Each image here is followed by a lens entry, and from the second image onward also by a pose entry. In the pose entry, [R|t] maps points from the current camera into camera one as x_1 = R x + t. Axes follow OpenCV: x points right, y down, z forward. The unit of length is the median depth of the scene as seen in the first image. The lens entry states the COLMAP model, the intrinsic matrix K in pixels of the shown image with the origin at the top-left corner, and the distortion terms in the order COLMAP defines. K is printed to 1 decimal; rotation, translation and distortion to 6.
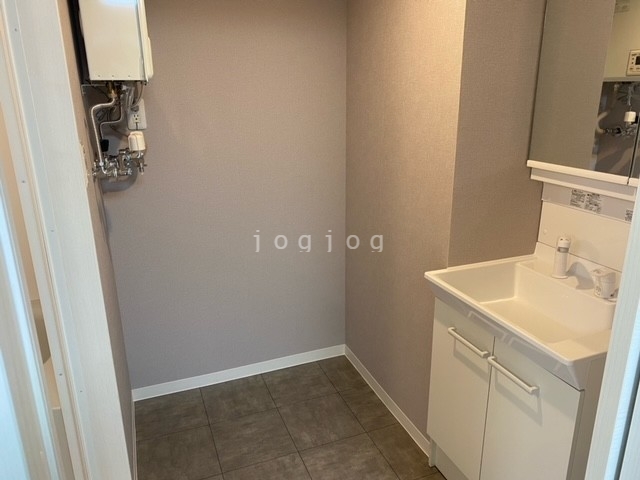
lens RADIAL K [[481.6, 0, 321.8], [0, 481.6, 238.2], [0, 0, 1]] dist [0.025800, -0.034660]
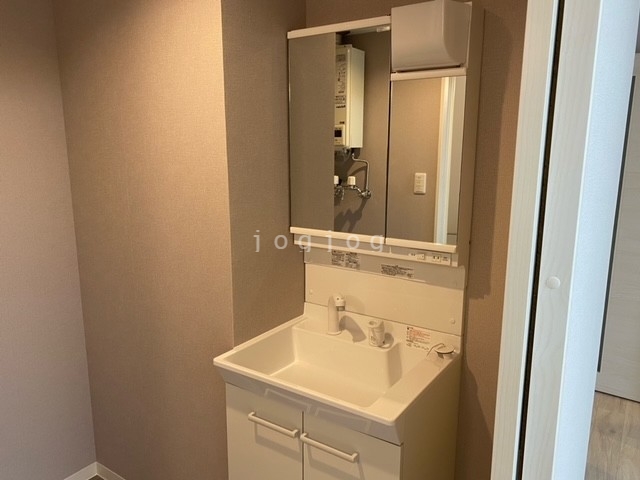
lens RADIAL K [[481.6, 0, 321.8], [0, 481.6, 238.2], [0, 0, 1]] dist [0.025800, -0.034660]
pose [[0.824131, -0.094929, 0.558387, -0.103034], [0.161698, 0.984260, -0.071323, -0.054979], [-0.542827, 0.149070, 0.826509, 0.115394]]
